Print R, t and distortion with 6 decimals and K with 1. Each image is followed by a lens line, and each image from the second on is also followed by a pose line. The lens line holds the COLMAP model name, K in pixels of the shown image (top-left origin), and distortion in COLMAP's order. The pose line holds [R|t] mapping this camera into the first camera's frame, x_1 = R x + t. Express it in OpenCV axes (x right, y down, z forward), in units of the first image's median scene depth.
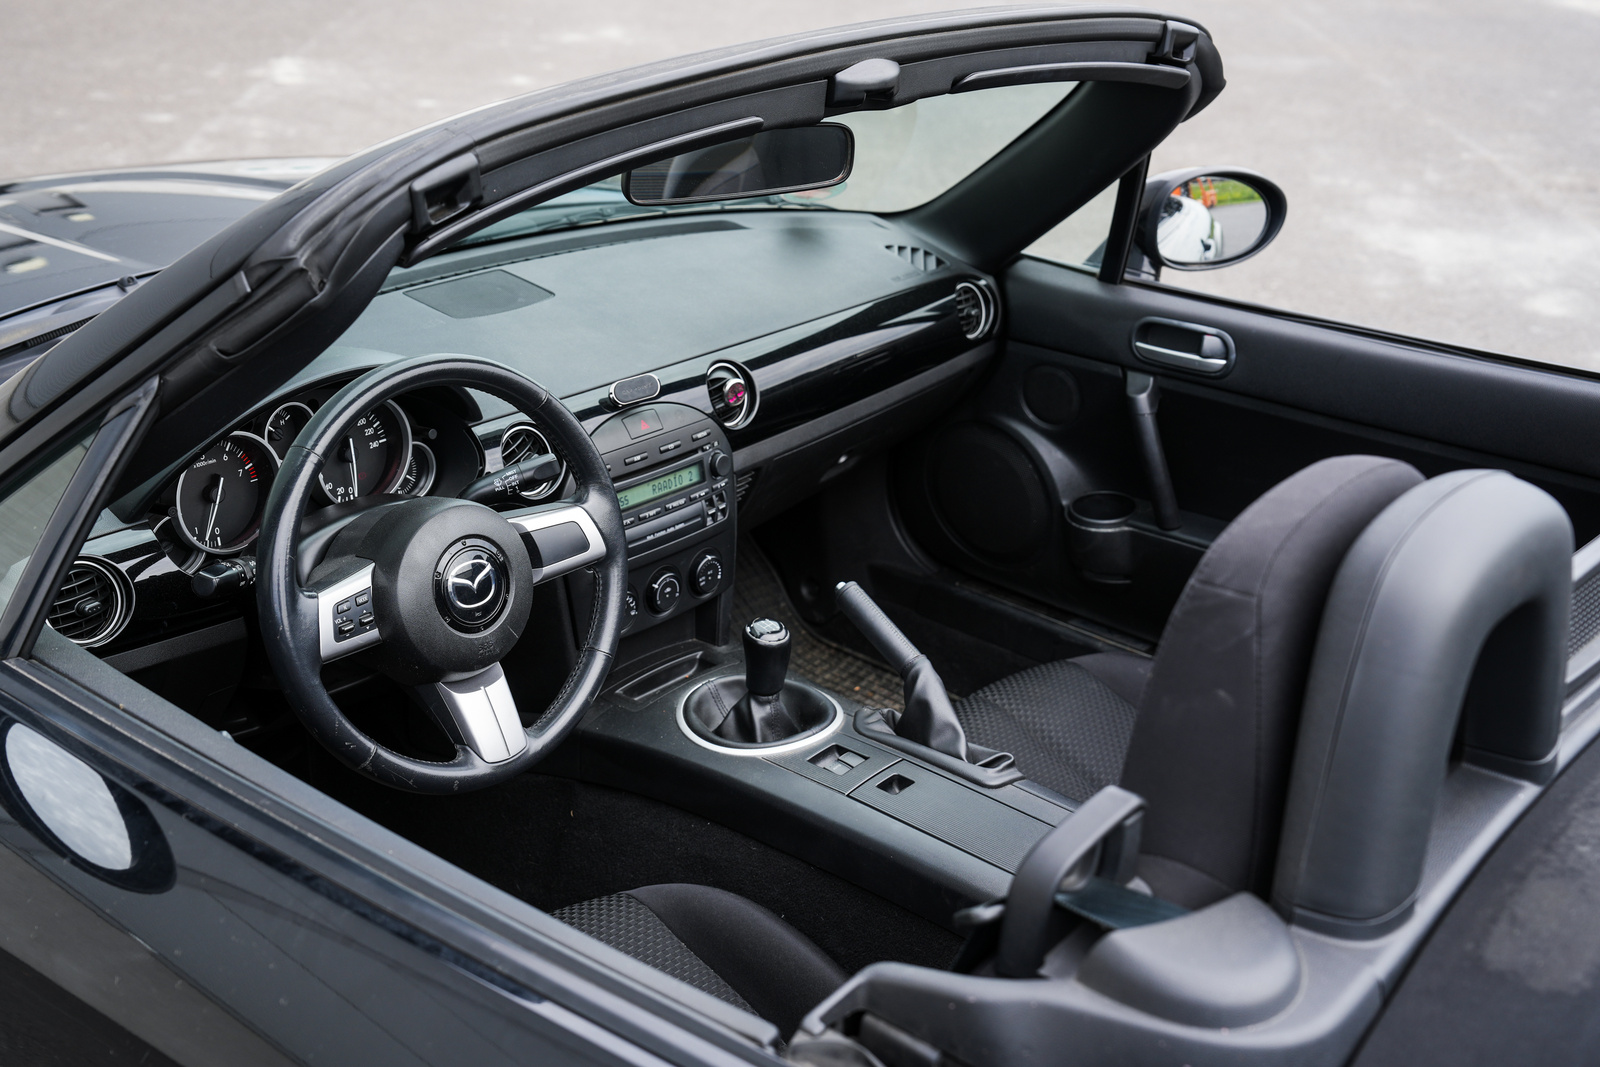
lens RADIAL K [[2062.3, 0, 800.0], [0, 2062.3, 533.5], [0, 0, 1]] dist [0.122328, 0.001489]
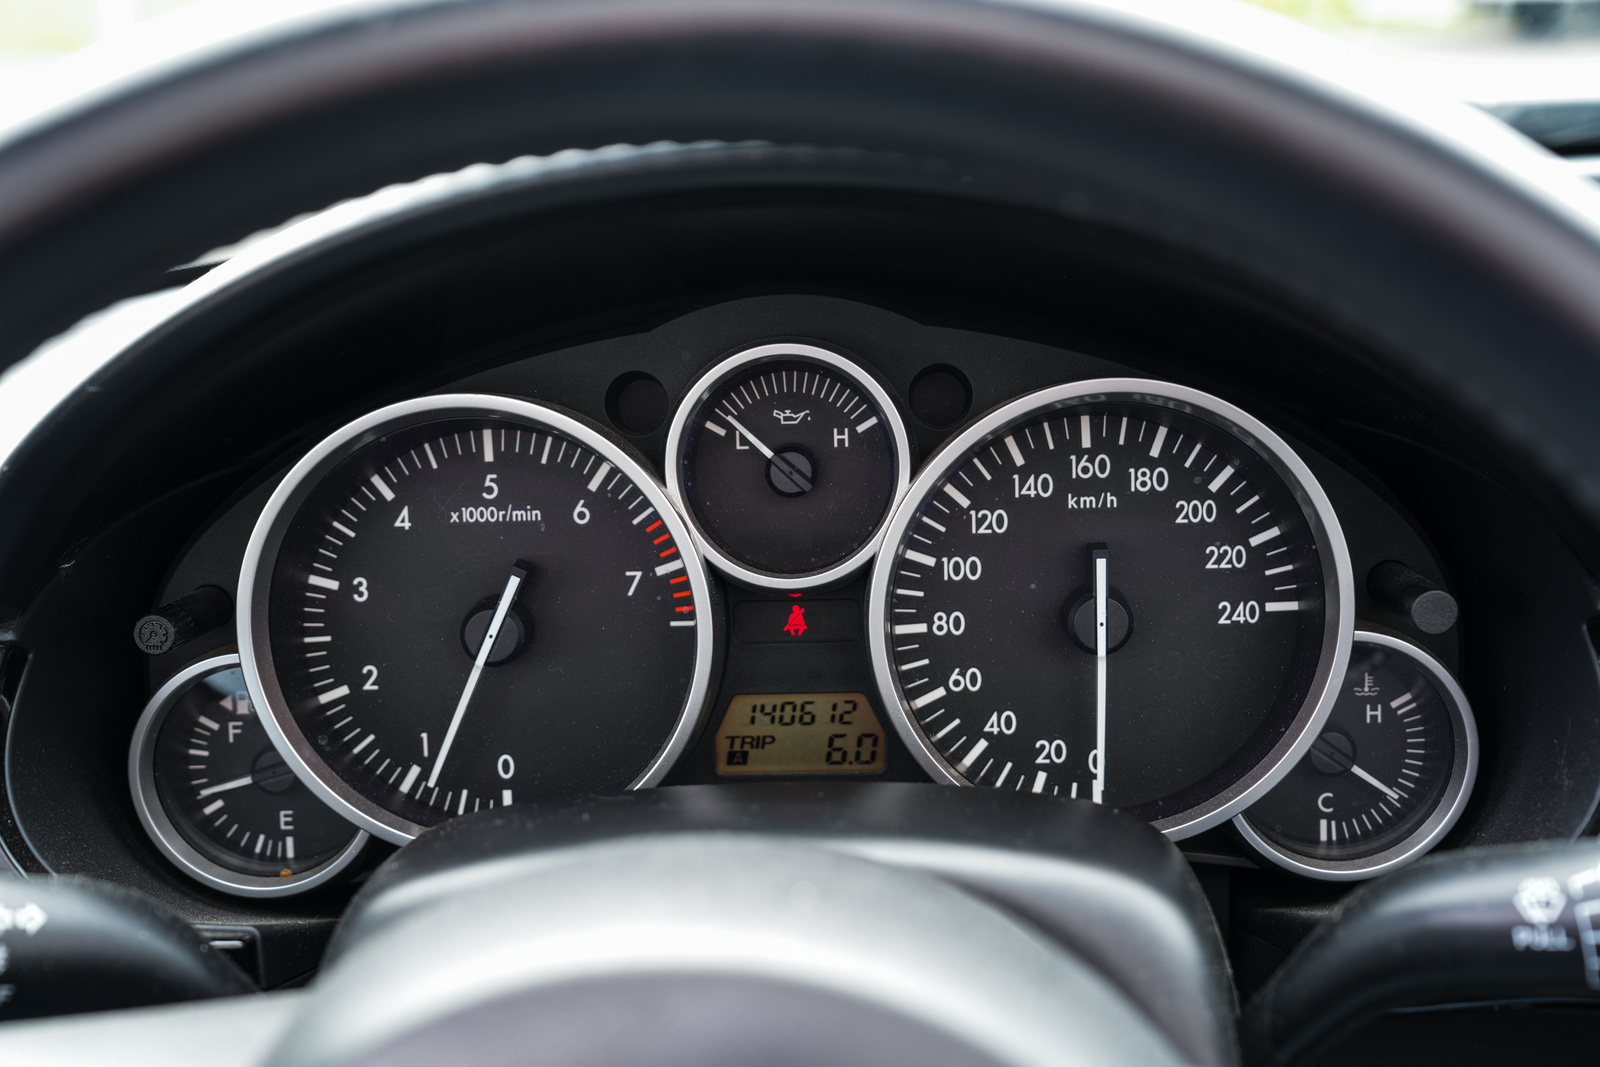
lens RADIAL K [[2062.3, 0, 800.0], [0, 2062.3, 533.5], [0, 0, 1]] dist [0.122328, 0.001489]
pose [[0.624059, 0.165489, -0.763652, -0.045126], [-0.253093, 0.967438, 0.002822, -0.037456], [0.739253, 0.191514, 0.645622, 0.755156]]
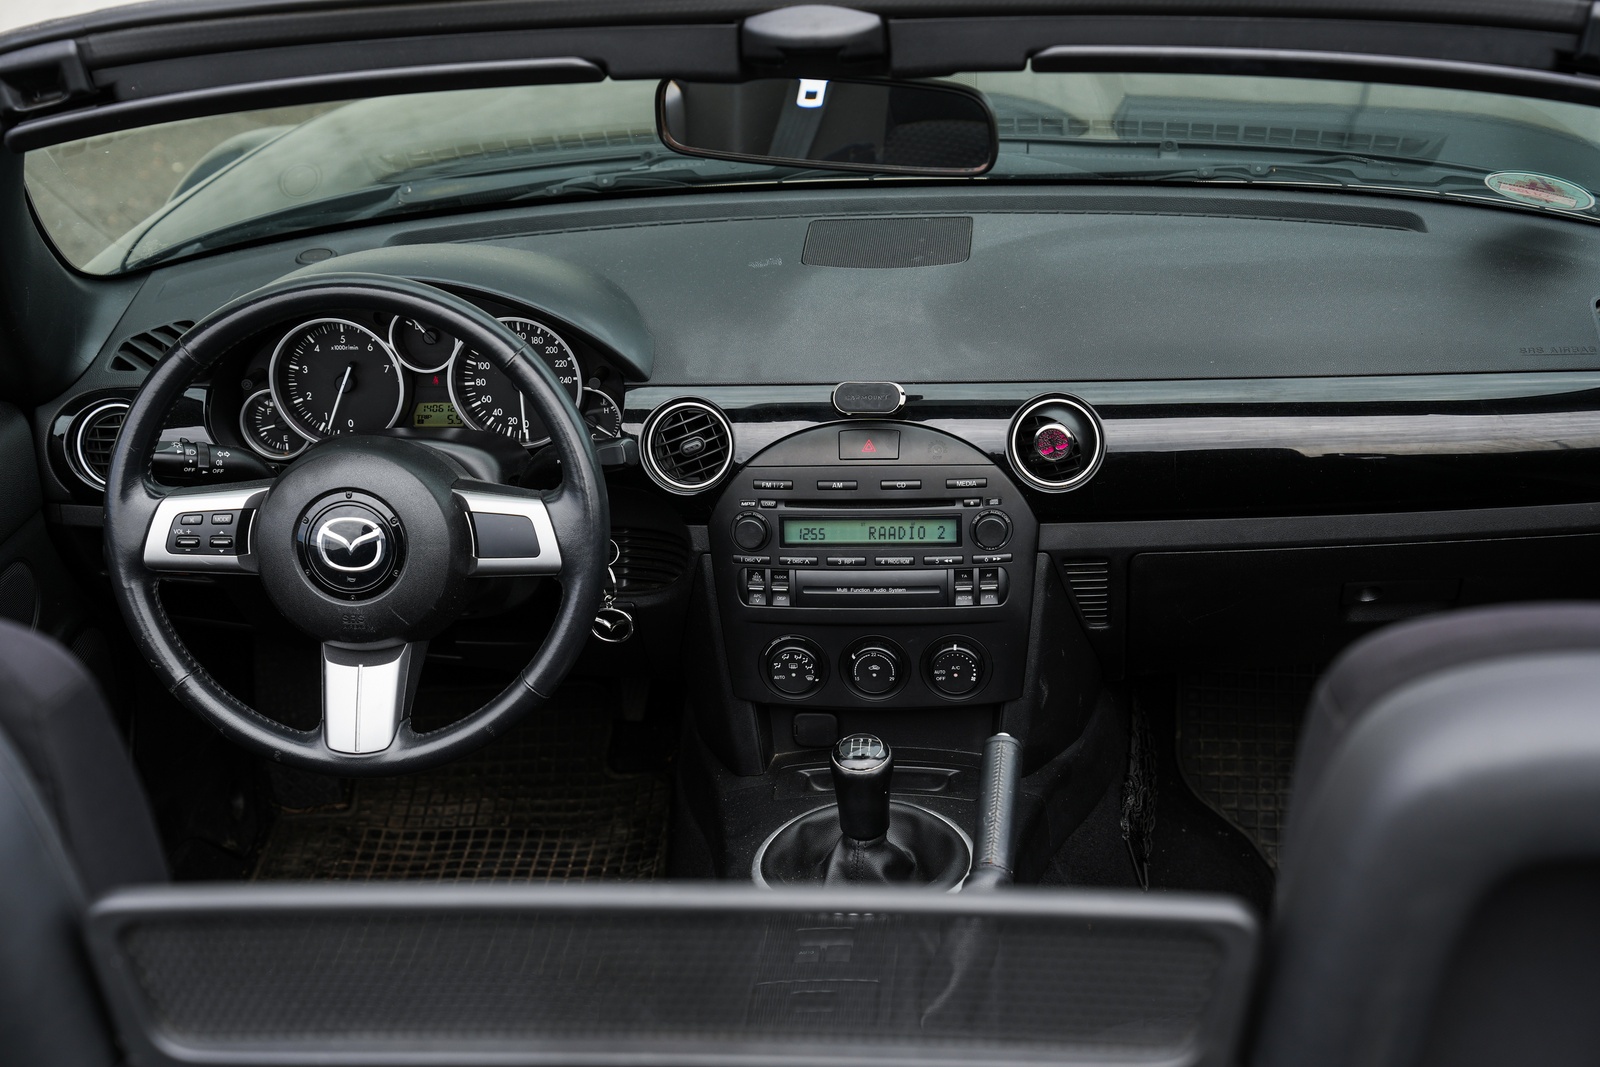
lens RADIAL K [[2791.3, 0, 798.9], [0, 2791.3, 565.8], [0, 0, 1]] dist [0.240615, -0.038509]
pose [[0.571626, 0.284310, -0.769683, 0.715363], [-0.254298, 0.953247, 0.163254, -0.172665], [0.780113, 0.102409, 0.617200, 0.355551]]
